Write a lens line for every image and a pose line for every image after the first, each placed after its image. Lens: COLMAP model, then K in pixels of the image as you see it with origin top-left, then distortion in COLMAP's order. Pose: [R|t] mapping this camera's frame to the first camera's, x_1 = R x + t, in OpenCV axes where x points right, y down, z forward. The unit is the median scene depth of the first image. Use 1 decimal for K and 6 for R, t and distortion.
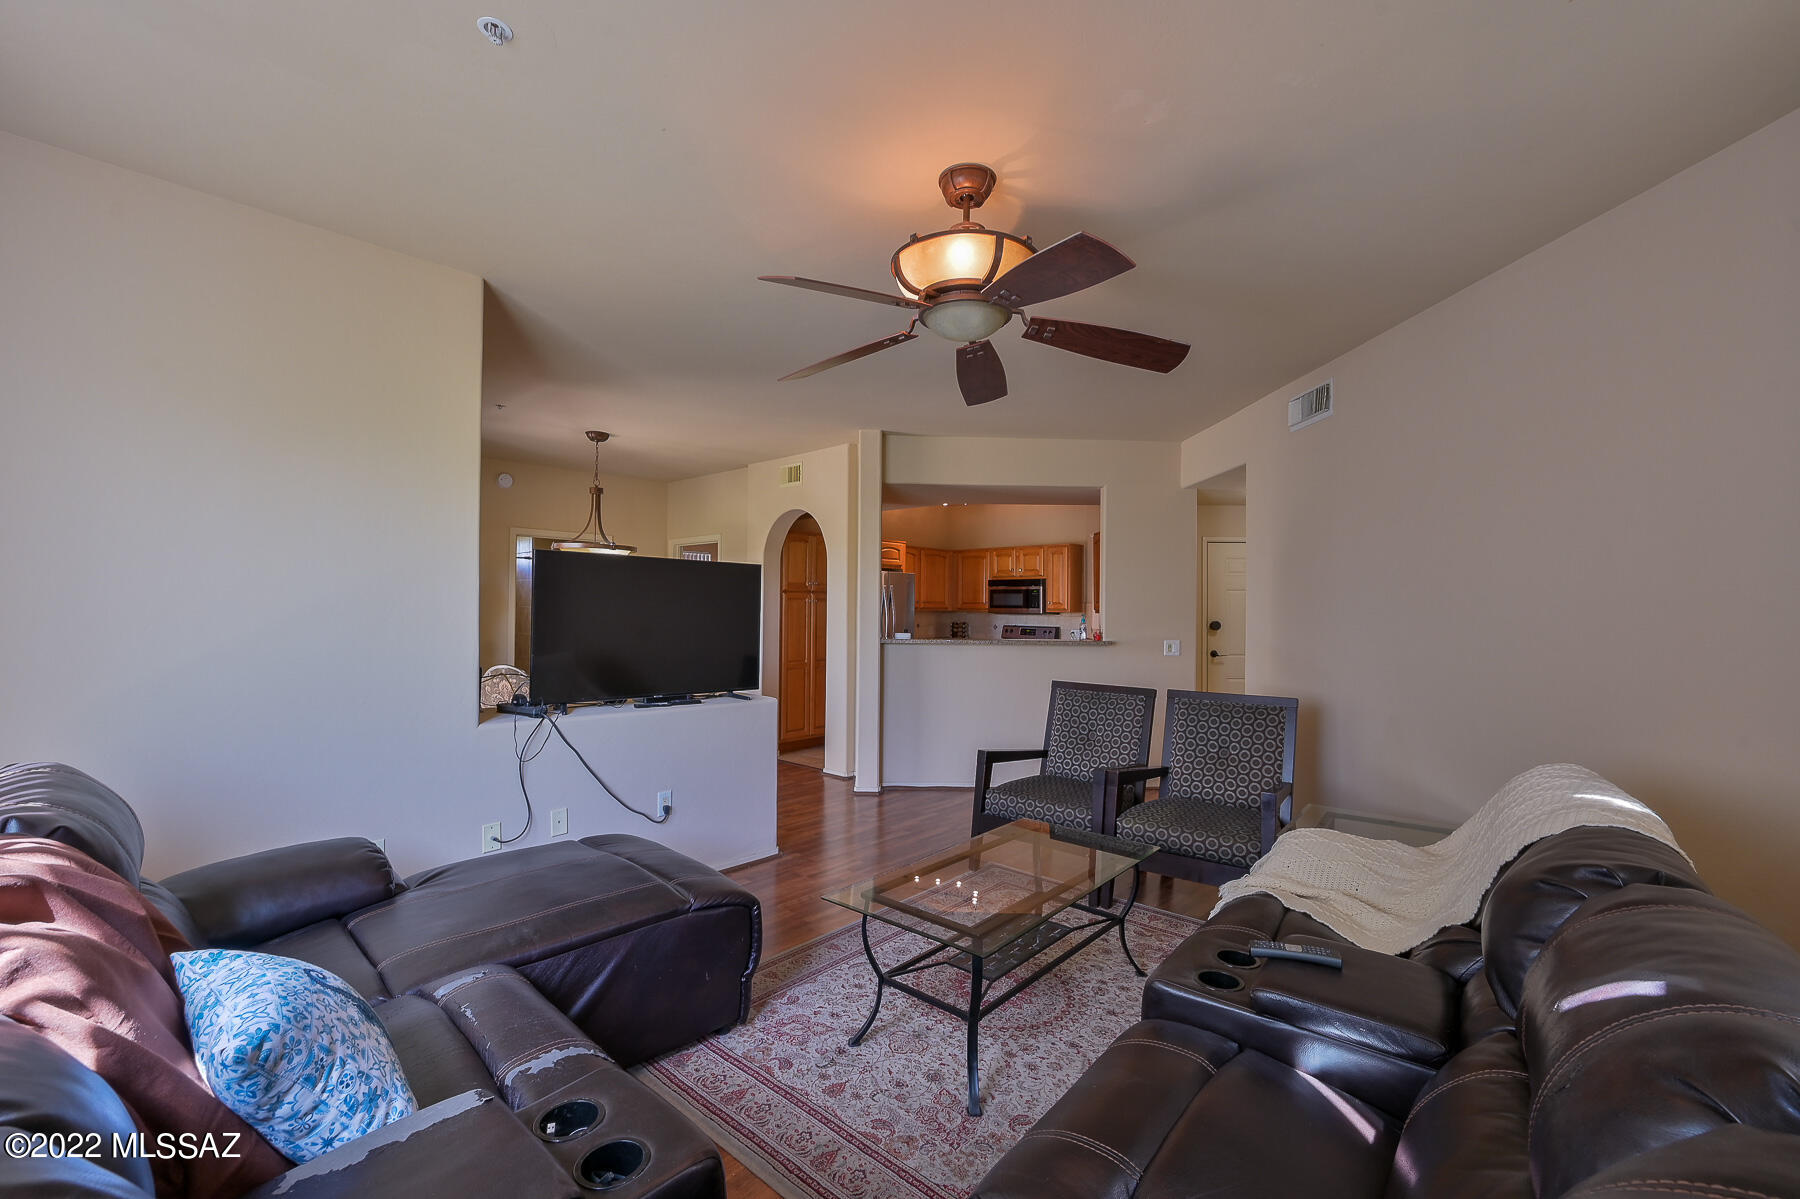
lens RADIAL K [[733.2, 0, 917.7], [0, 733.2, 606.2], [0, 0, 1]] dist [0.000650, 0.000338]
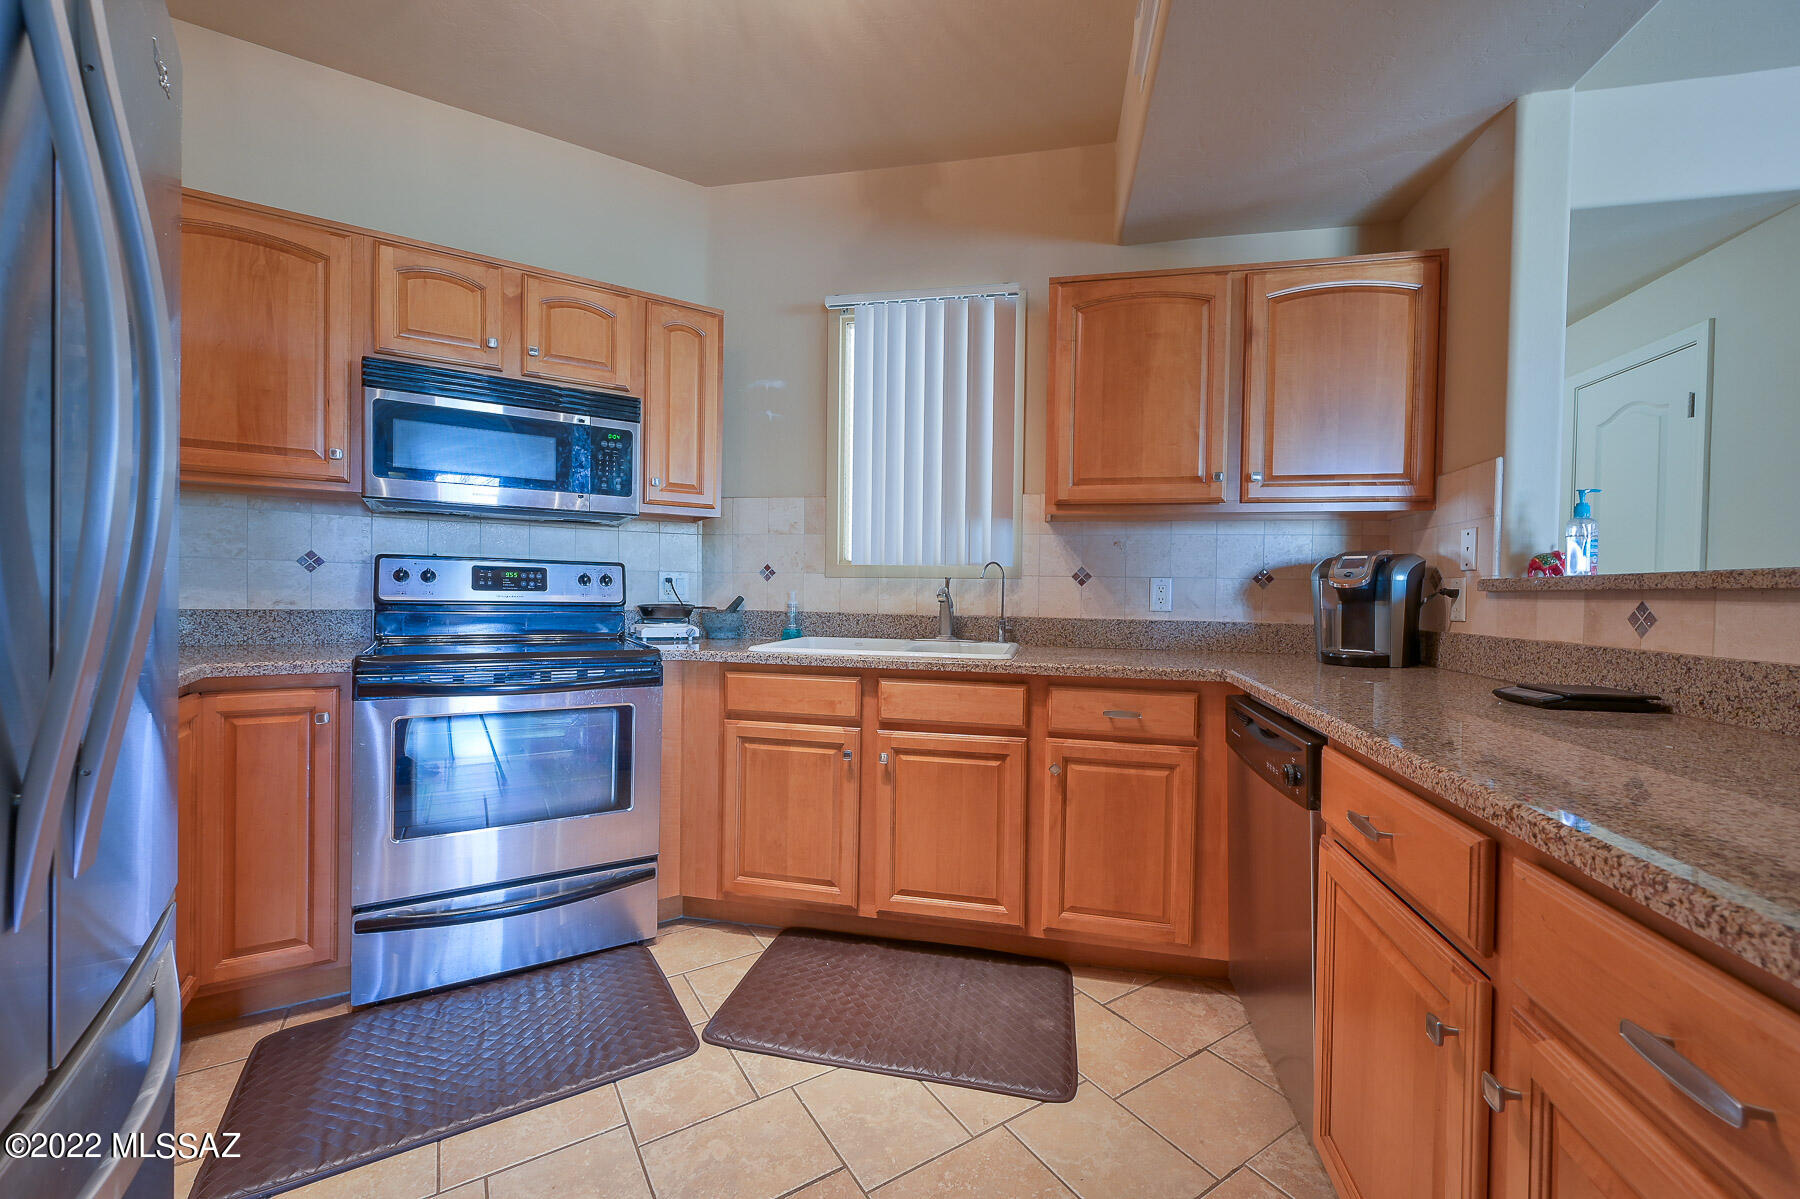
lens RADIAL K [[705.1, 0, 893.2], [0, 705.1, 599.8], [0, 0, 1]] dist [-0.004993, 0.000185]
pose [[0.270697, -0.016463, 0.962524, -0.079915], [-0.017555, 0.999603, 0.022034, 0.036217], [-0.962505, -0.022861, 0.270300, 0.812017]]
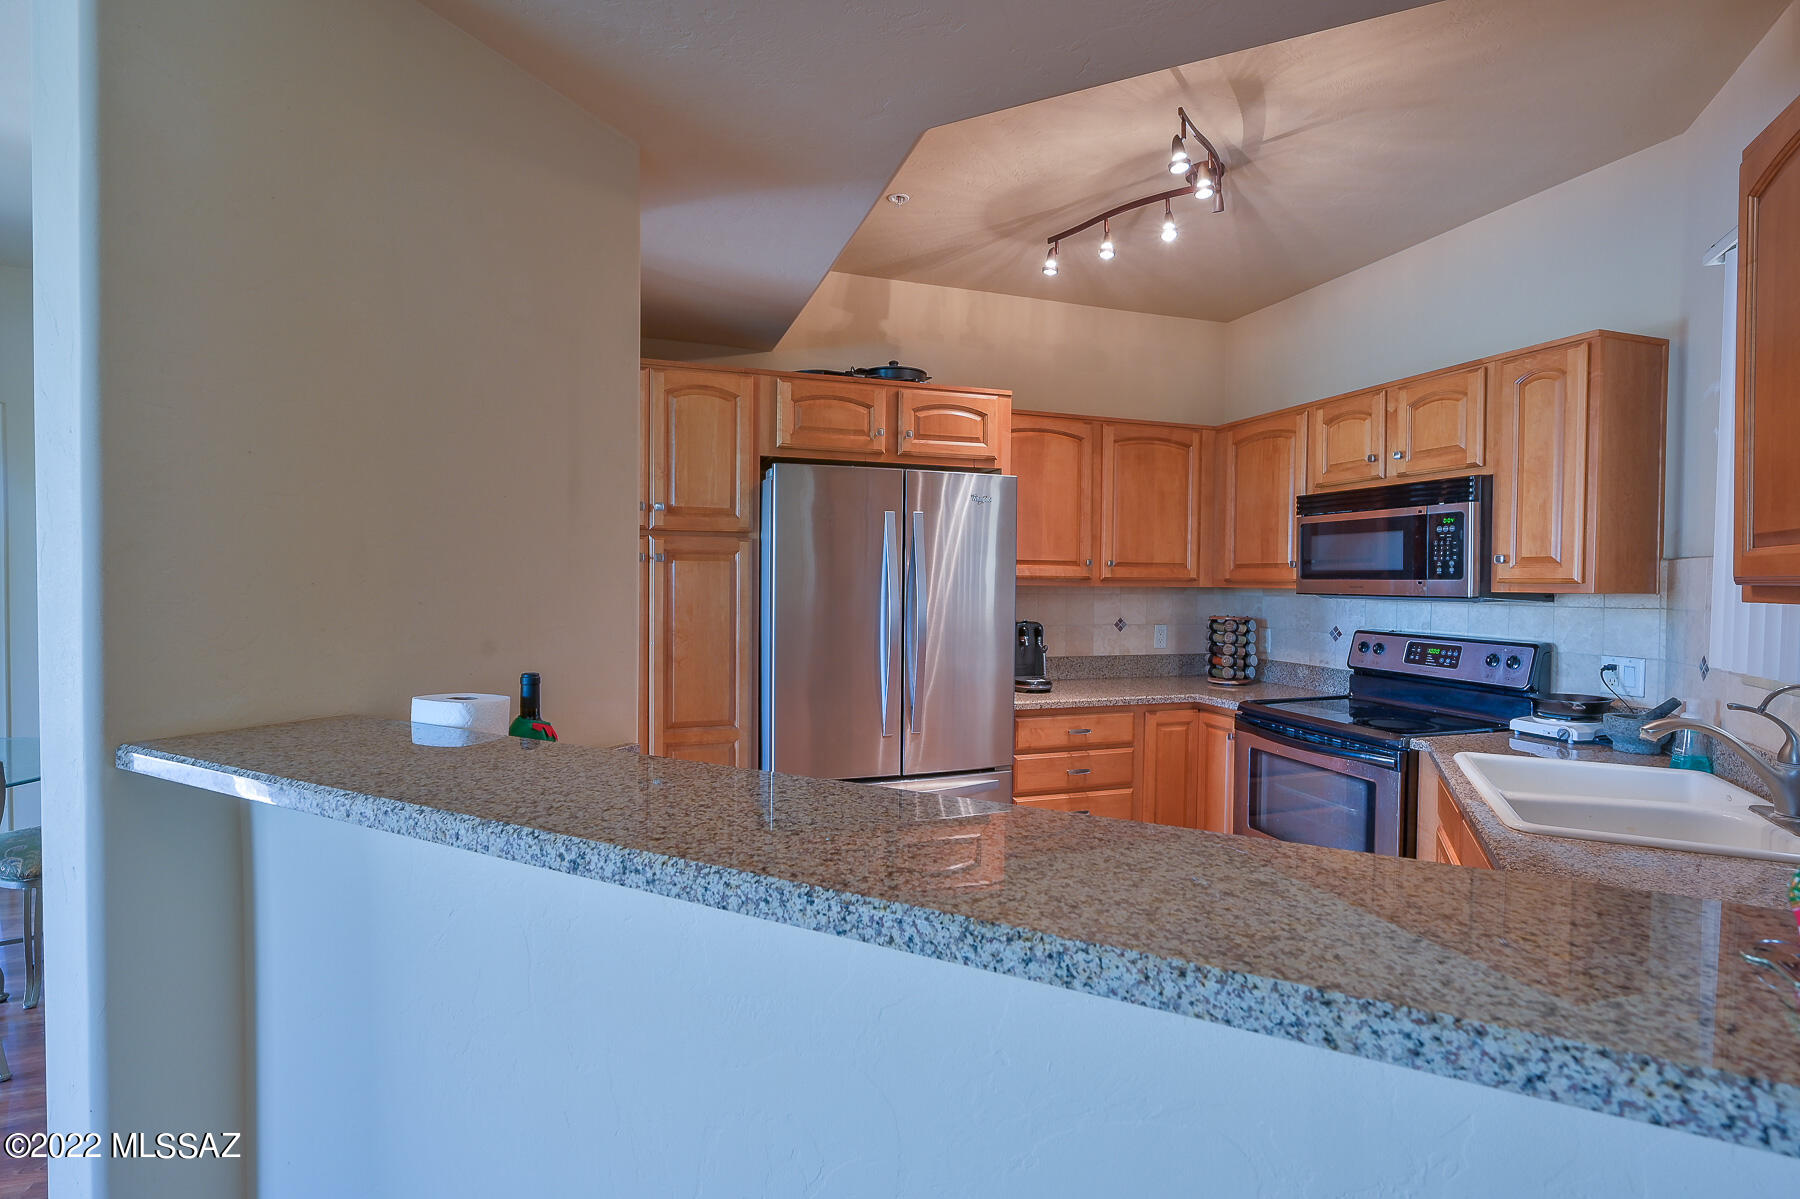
lens RADIAL K [[848.2, 0, 911.5], [0, 848.2, 590.9], [0, 0, 1]] dist [-0.000545, 0.000662]
pose [[0.875622, 0.005256, -0.482968, 0.136319], [0.000964, 0.999920, 0.012628, 0.003136], [0.482996, -0.011523, 0.875547, 0.598681]]
